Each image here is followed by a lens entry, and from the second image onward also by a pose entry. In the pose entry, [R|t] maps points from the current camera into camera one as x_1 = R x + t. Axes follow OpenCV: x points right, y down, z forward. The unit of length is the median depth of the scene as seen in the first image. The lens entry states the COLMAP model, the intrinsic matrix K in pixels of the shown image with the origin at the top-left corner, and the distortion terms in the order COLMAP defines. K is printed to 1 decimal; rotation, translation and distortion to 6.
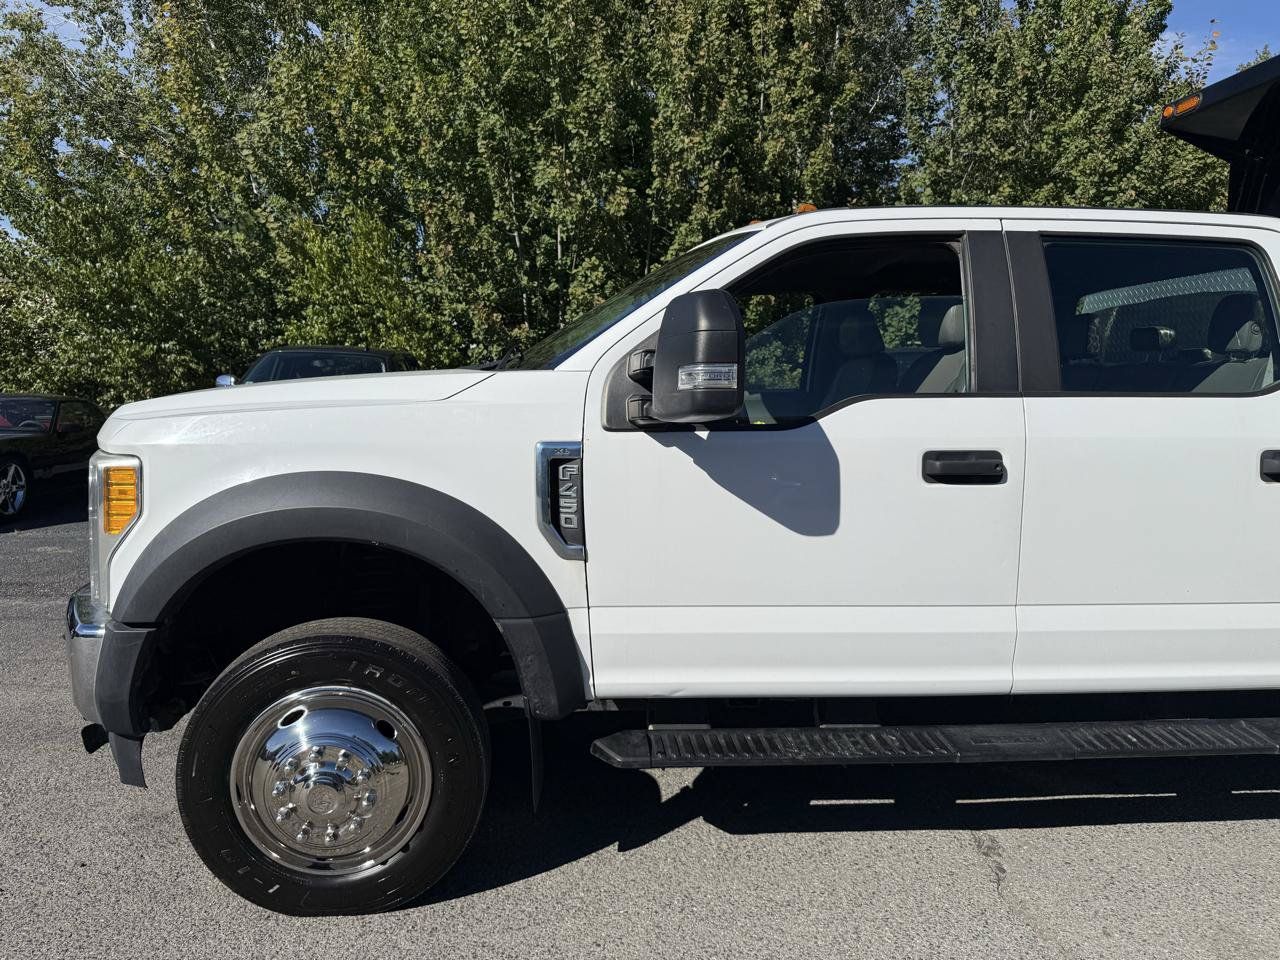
lens RADIAL K [[899.5, 0, 637.1], [0, 899.5, 475.5], [0, 0, 1]] dist [0.099128, -0.150639]
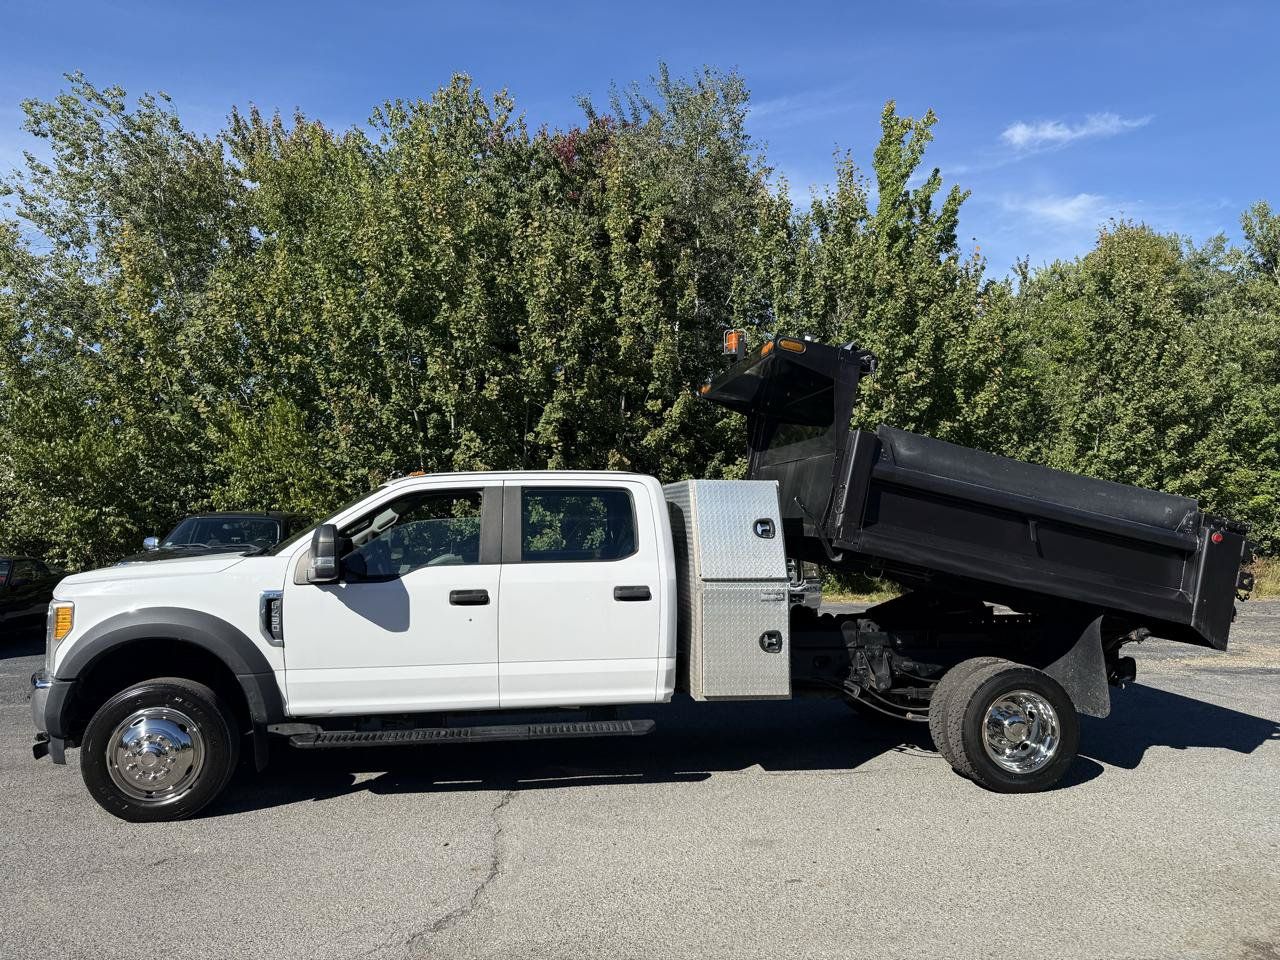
lens RADIAL K [[899.5, 0, 637.1], [0, 899.5, 475.5], [0, 0, 1]] dist [0.099128, -0.150639]
pose [[0.998748, -0.014077, 0.047995, 0.116163], [0.021151, 0.988426, -0.150224, 0.006209], [-0.045325, 0.151051, 0.987486, -0.209310]]
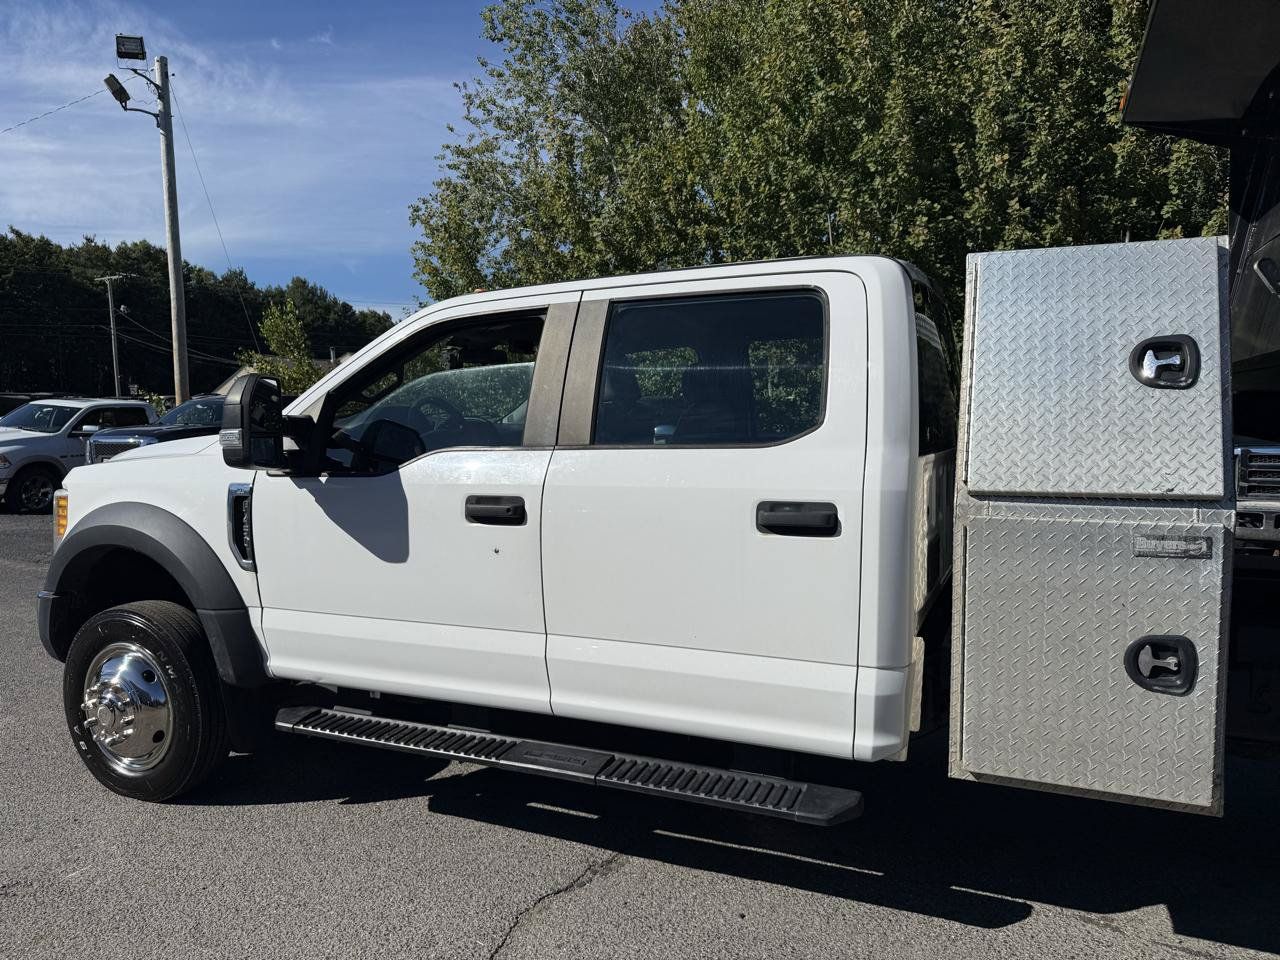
lens RADIAL K [[901.6, 0, 628.1], [0, 901.6, 475.9], [0, 0, 1]] dist [0.073302, -0.100206]
pose [[0.869992, 0.008379, -0.492995, 0.189383], [-0.027629, 0.999113, -0.031777, -0.003611], [0.492291, 0.041267, 0.869452, 0.013132]]
